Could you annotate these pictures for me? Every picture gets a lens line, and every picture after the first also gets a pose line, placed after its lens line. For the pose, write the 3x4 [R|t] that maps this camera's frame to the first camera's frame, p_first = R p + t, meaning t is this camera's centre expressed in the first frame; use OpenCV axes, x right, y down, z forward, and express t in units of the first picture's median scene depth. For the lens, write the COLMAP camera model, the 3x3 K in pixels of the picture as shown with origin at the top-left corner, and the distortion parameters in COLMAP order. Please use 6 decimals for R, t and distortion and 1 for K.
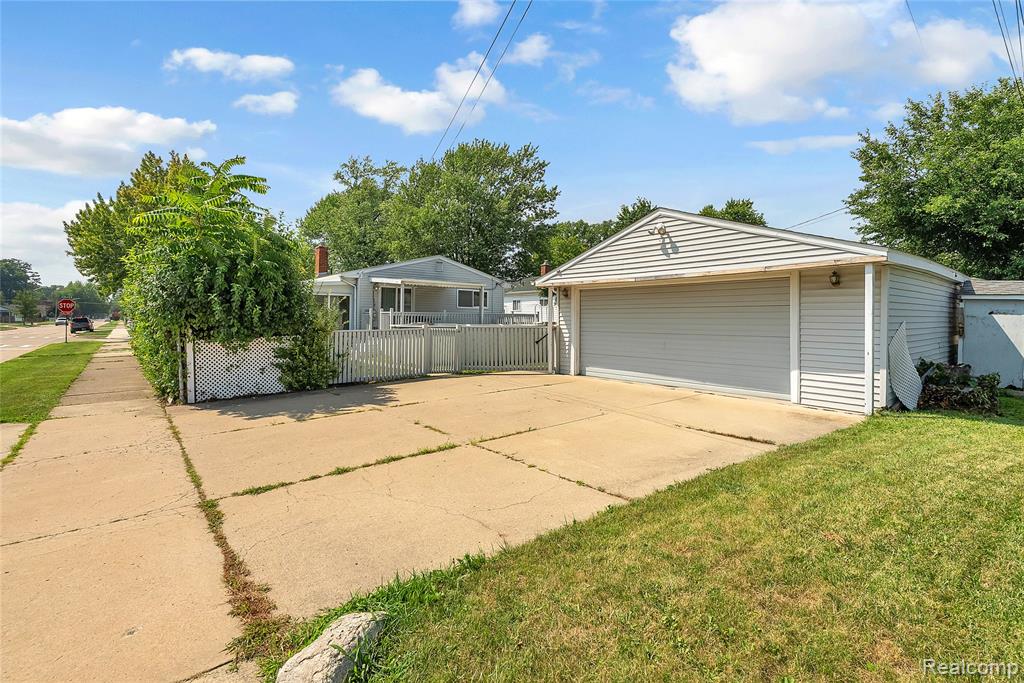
lens RADIAL K [[463.6, 0, 510.5], [0, 463.6, 317.0], [0, 0, 1]] dist [-0.003669, 0.000099]
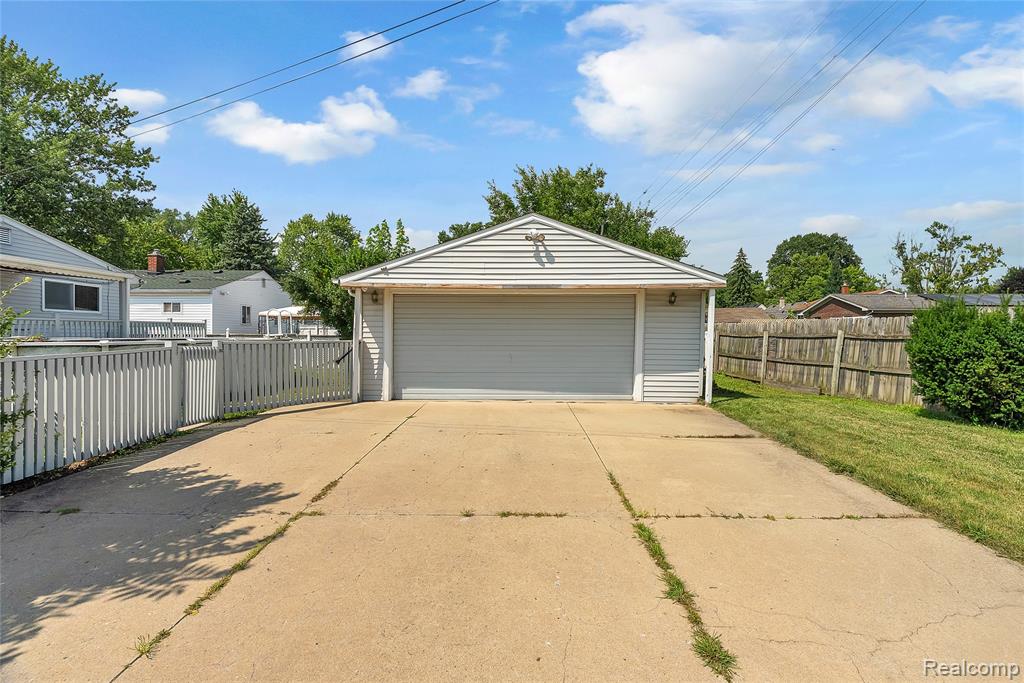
lens RADIAL K [[457.3, 0, 512.0], [0, 457.3, 341.5], [0, 0, 1]] dist [0.003028, -0.005607]
pose [[0.647433, -0.018655, 0.761894, -0.340816], [-0.004285, 0.999595, 0.028117, 0.000600], [-0.762110, -0.021469, 0.647091, 0.345325]]
